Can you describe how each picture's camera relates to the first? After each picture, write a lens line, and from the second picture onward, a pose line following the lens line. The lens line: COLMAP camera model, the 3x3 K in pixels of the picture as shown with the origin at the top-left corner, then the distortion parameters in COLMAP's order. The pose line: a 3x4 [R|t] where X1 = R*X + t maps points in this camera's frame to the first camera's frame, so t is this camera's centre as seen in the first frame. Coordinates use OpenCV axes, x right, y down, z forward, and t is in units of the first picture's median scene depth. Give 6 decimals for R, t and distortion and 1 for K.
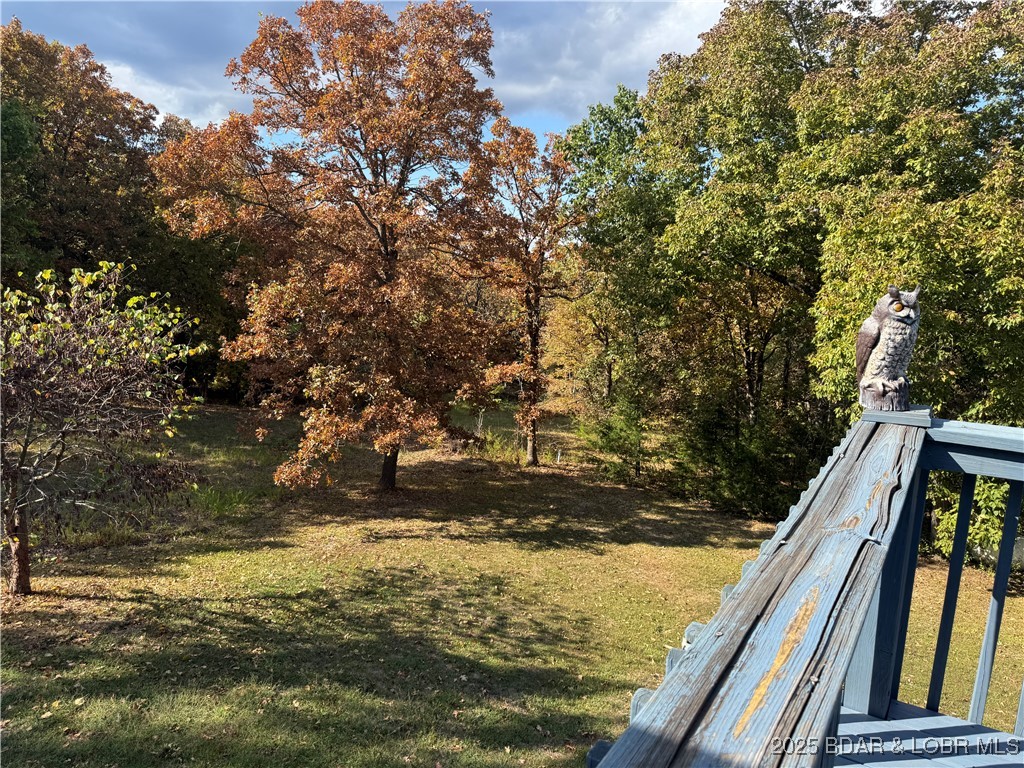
lens RADIAL K [[731.1, 0, 505.8], [0, 731.1, 375.7], [0, 0, 1]] dist [0.051671, -0.048122]
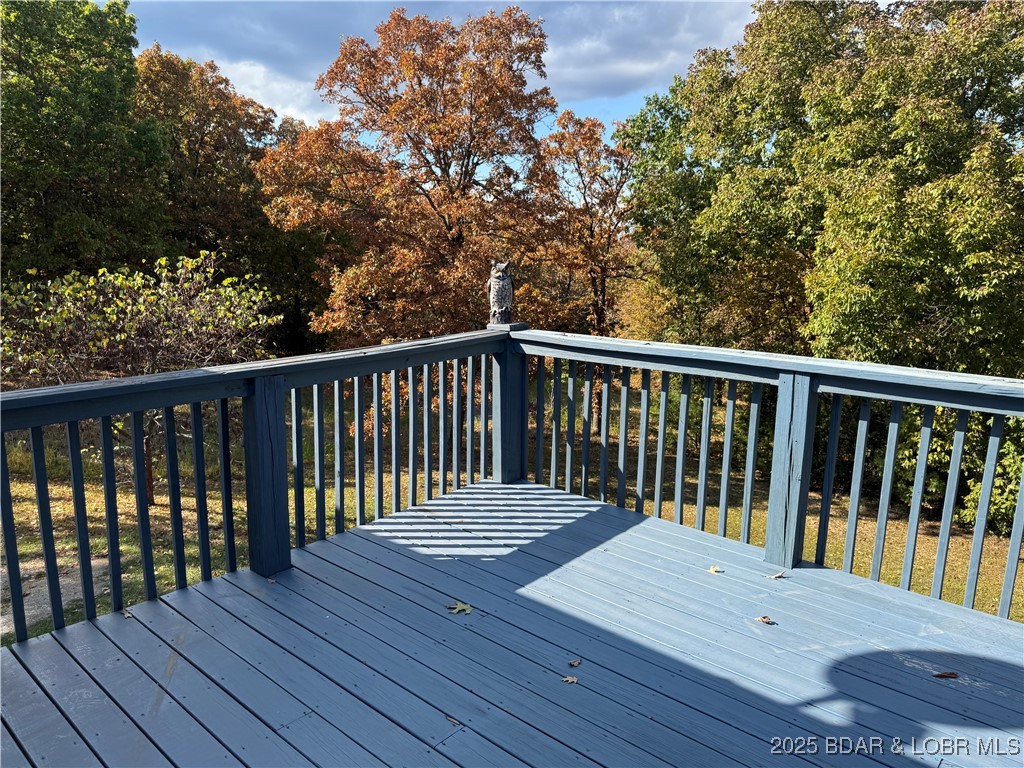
lens RADIAL K [[731.1, 0, 506.0], [0, 731.1, 379.8], [0, 0, 1]] dist [0.051671, -0.048122]
pose [[0.986519, 0.014112, -0.163037, 0.184034], [-0.009513, 0.999535, 0.028954, 0.028637], [0.163369, -0.027013, 0.986195, -0.189947]]
